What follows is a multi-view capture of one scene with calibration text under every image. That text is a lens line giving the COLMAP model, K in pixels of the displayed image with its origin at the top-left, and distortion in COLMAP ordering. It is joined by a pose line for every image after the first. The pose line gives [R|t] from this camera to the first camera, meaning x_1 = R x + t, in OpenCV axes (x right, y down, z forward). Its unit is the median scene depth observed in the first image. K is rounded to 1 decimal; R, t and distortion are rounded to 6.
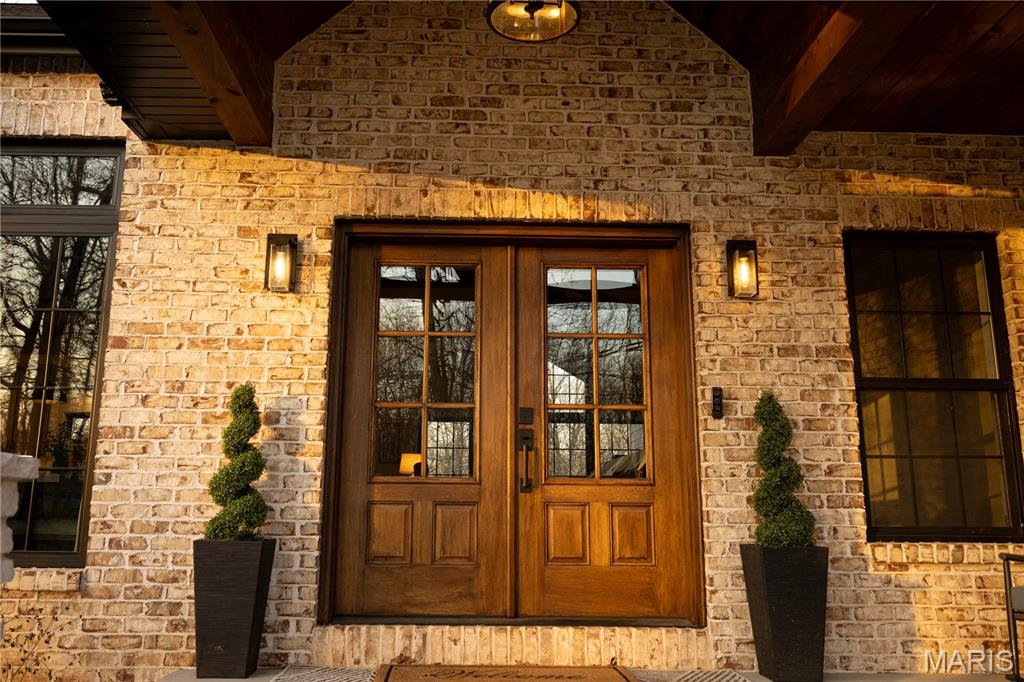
lens RADIAL K [[909.0, 0, 467.8], [0, 909.0, 302.0], [0, 0, 1]] dist [-0.003022, -0.001926]
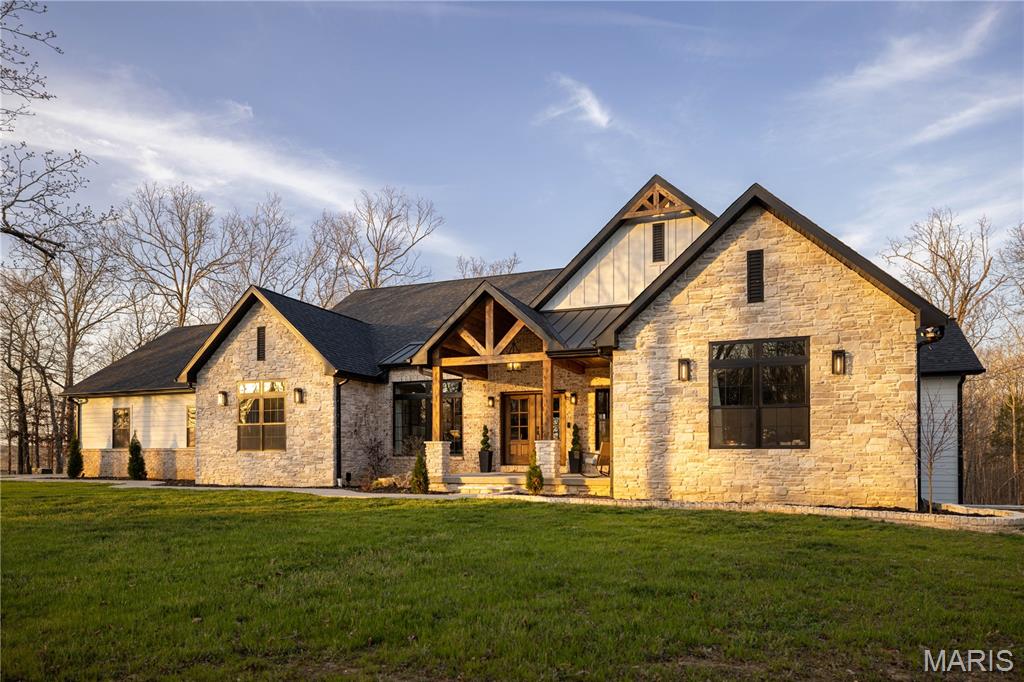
lens RADIAL K [[632.4, 0, 527.2], [0, 632.4, 445.8], [0, 0, 1]] dist [-0.005729, -0.000640]
pose [[0.930579, -0.016153, -0.365734, 1.384737], [0.091810, 0.977397, 0.190437, -0.489868], [0.354391, -0.210795, 0.911028, -2.439650]]
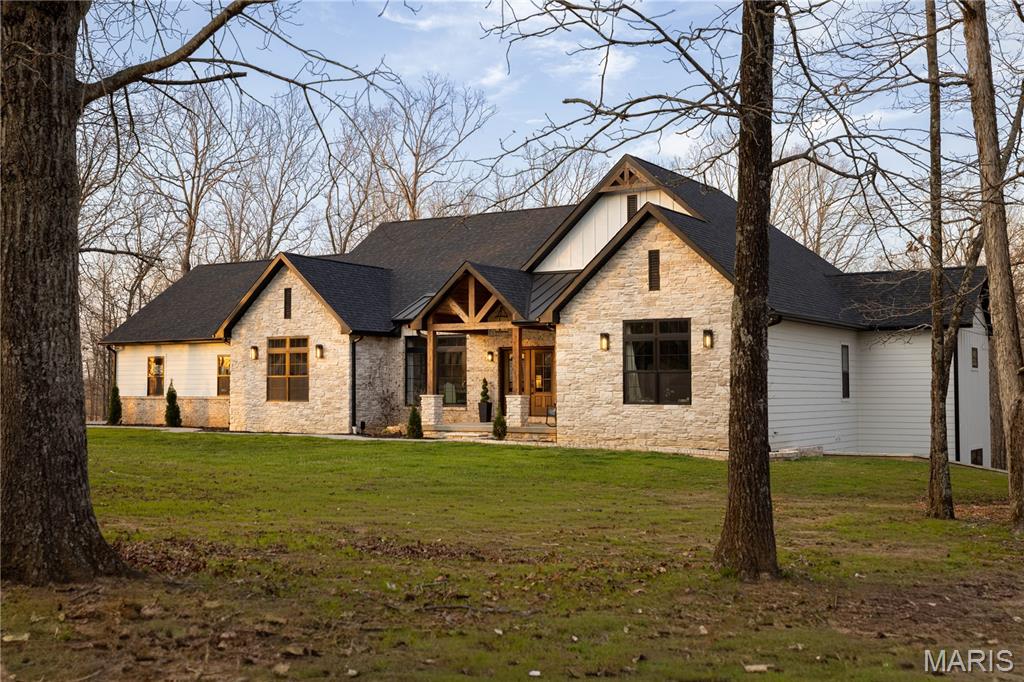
lens RADIAL K [[1150.6, 0, 502.8], [0, 1150.6, 341.8], [0, 0, 1]] dist [0.001245, 0.000000]
pose [[0.839640, -0.032255, -0.542184, 3.890915], [0.125896, 0.982606, 0.136510, -1.139987], [0.528351, -0.182878, 0.829097, -5.088197]]
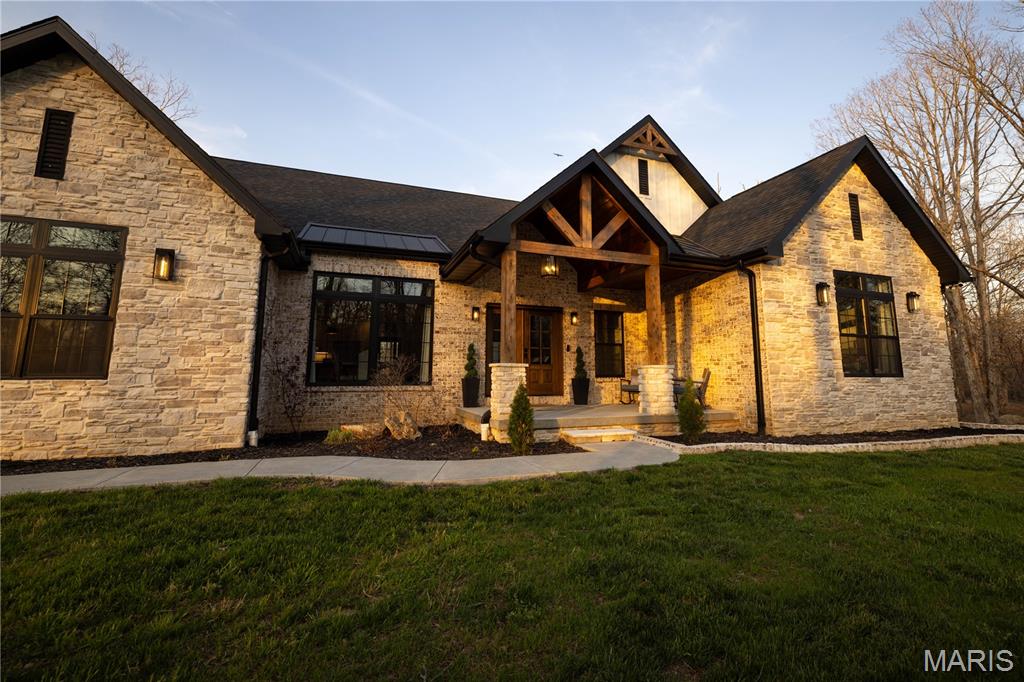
lens RADIAL K [[453.5, 0, 527.9], [0, 453.5, 305.8], [0, 0, 1]] dist [-0.000722, 0.000966]
pose [[0.939331, 0.042966, 0.340311, -0.698951], [-0.065426, 0.996352, 0.054796, -0.212749], [-0.336715, -0.073737, 0.938715, -1.056984]]
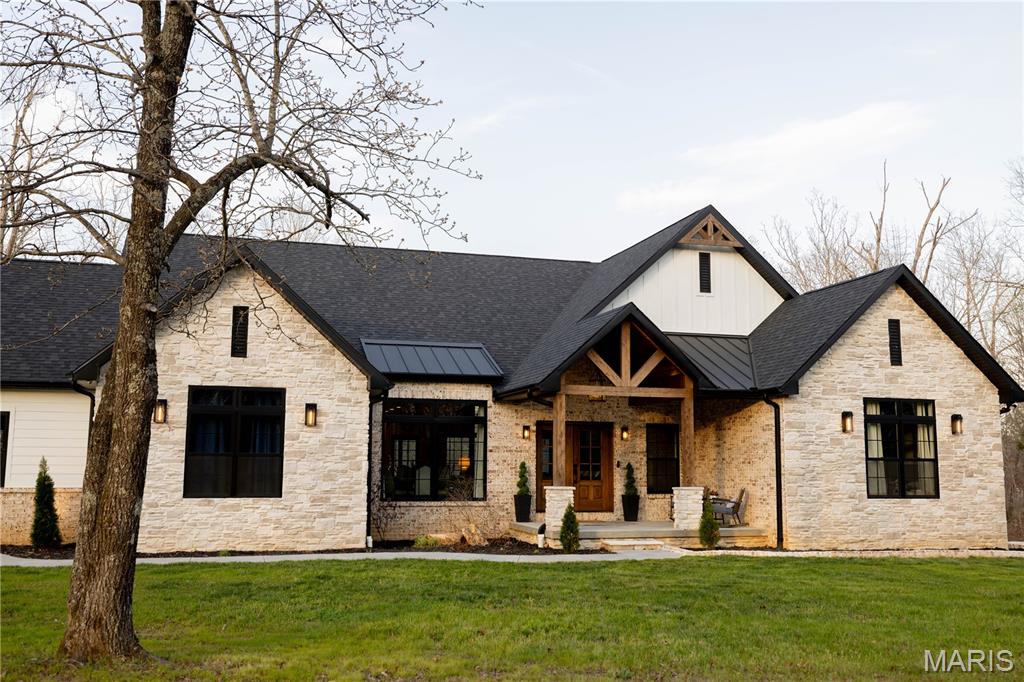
lens RADIAL K [[949.0, 0, 505.1], [0, 949.0, 331.9], [0, 0, 1]] dist [-0.001190, 0.000000]
pose [[0.965829, 0.034361, 0.256893, -1.497284], [-0.054752, 0.995853, 0.072650, -0.852686], [-0.253332, -0.084233, 0.963705, -3.336101]]
